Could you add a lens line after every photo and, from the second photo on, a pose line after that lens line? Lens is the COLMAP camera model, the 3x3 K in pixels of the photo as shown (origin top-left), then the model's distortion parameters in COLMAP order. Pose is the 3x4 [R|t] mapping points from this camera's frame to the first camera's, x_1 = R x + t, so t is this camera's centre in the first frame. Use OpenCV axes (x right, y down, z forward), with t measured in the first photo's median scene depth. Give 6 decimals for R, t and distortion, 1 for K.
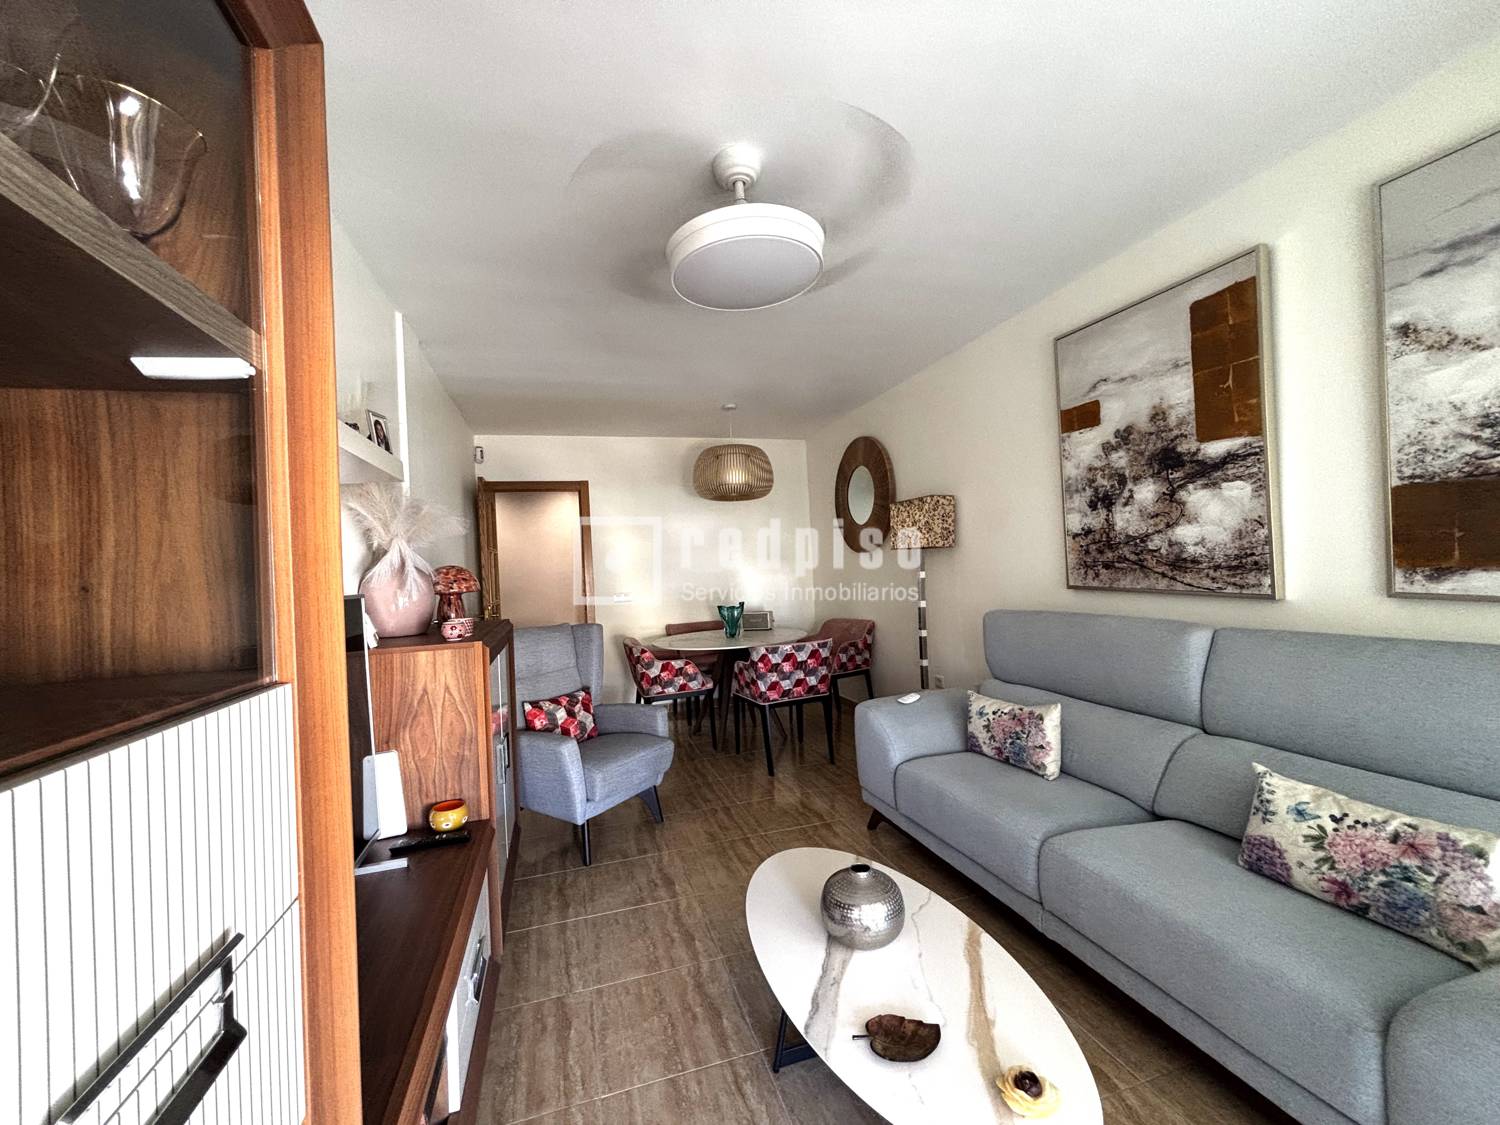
lens RADIAL K [[601.8, 0, 741.8], [0, 601.8, 558.6], [0, 0, 1]] dist [0.003161, -0.003061]
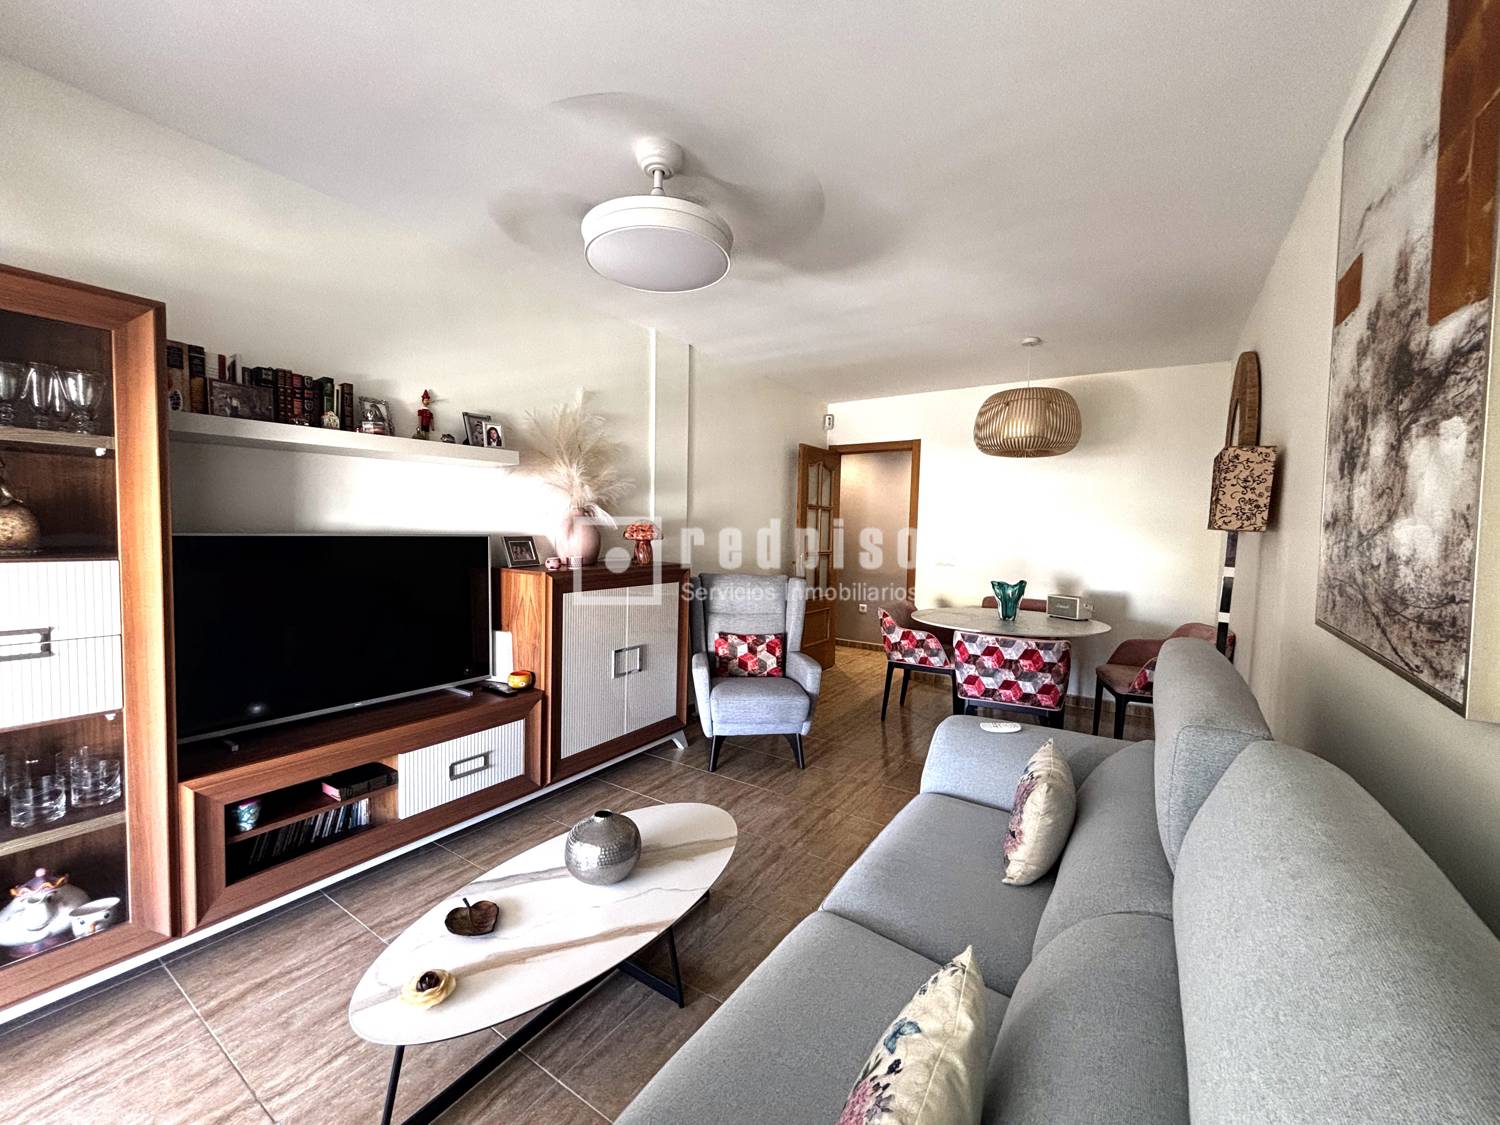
lens RADIAL K [[601.8, 0, 748.4], [0, 601.8, 554.9], [0, 0, 1]] dist [0.003161, -0.003061]
pose [[0.638649, 0.101498, -0.762775, 0.576412], [-0.046378, 0.994538, 0.093507, -0.035310], [0.768099, -0.024343, 0.639868, 0.254851]]
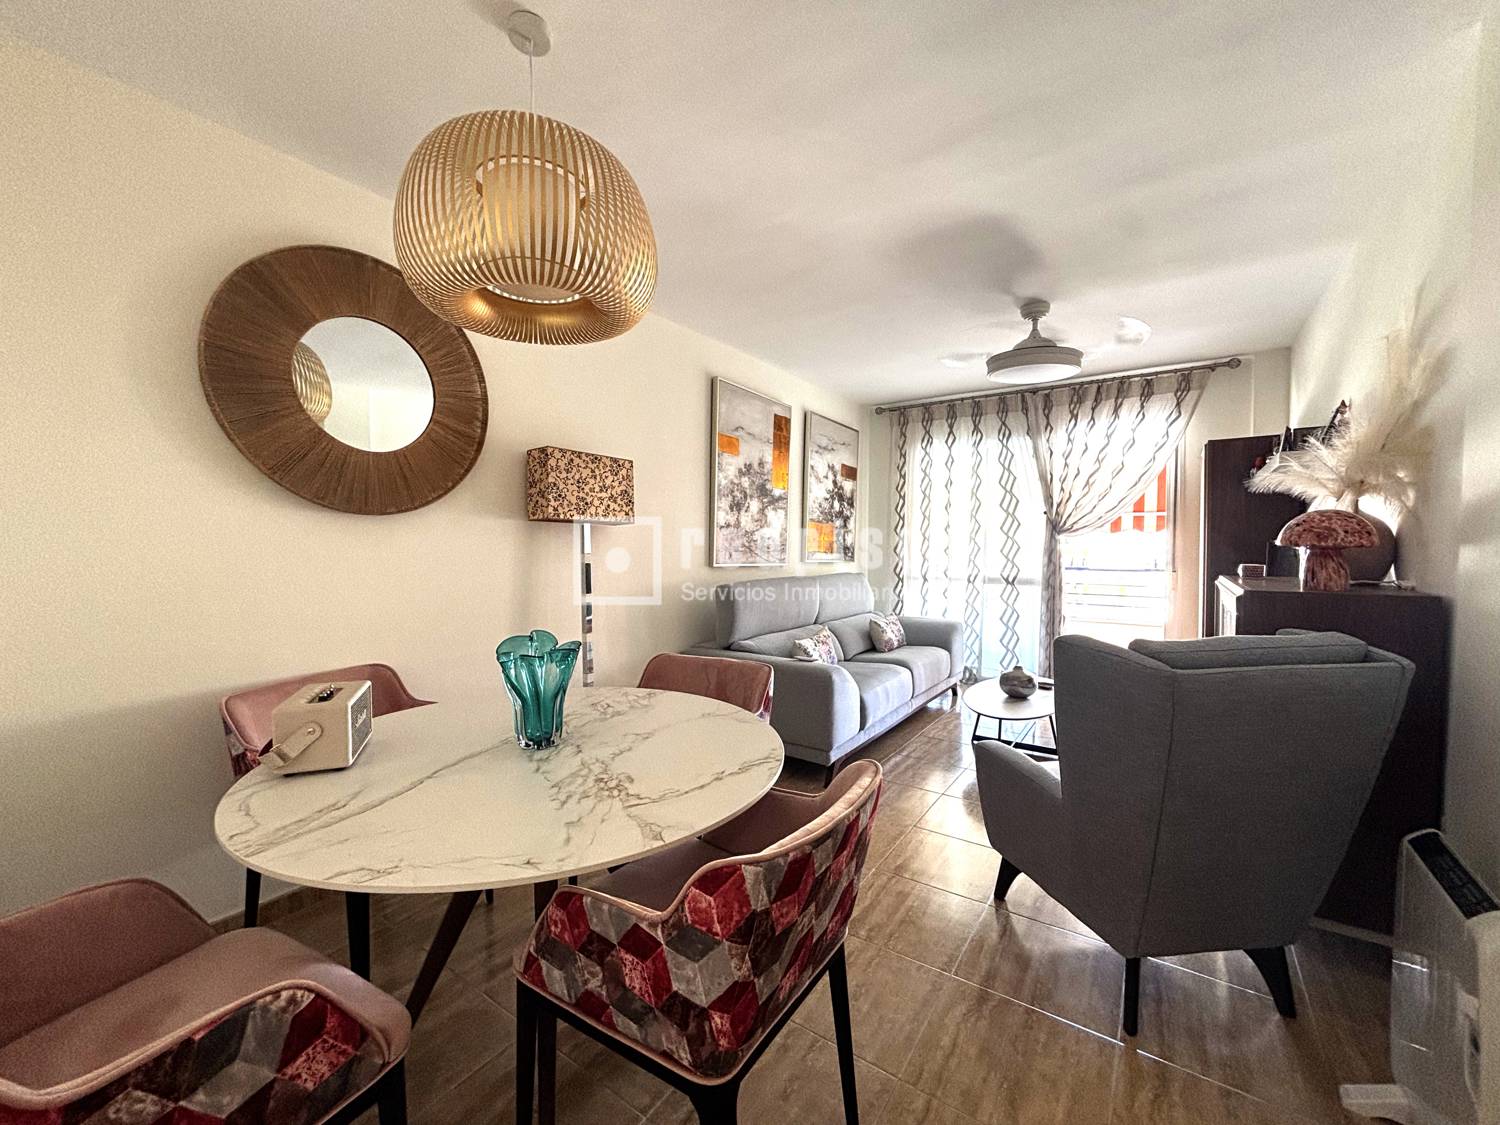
lens RADIAL K [[601.8, 0, 746.4], [0, 601.8, 553.9], [0, 0, 1]] dist [0.003161, -0.003061]
pose [[-0.620518, 0.035335, 0.783396, -0.503301], [0.017242, 0.999358, -0.031419, 0.060748], [-0.784003, -0.005989, -0.620728, 1.644187]]
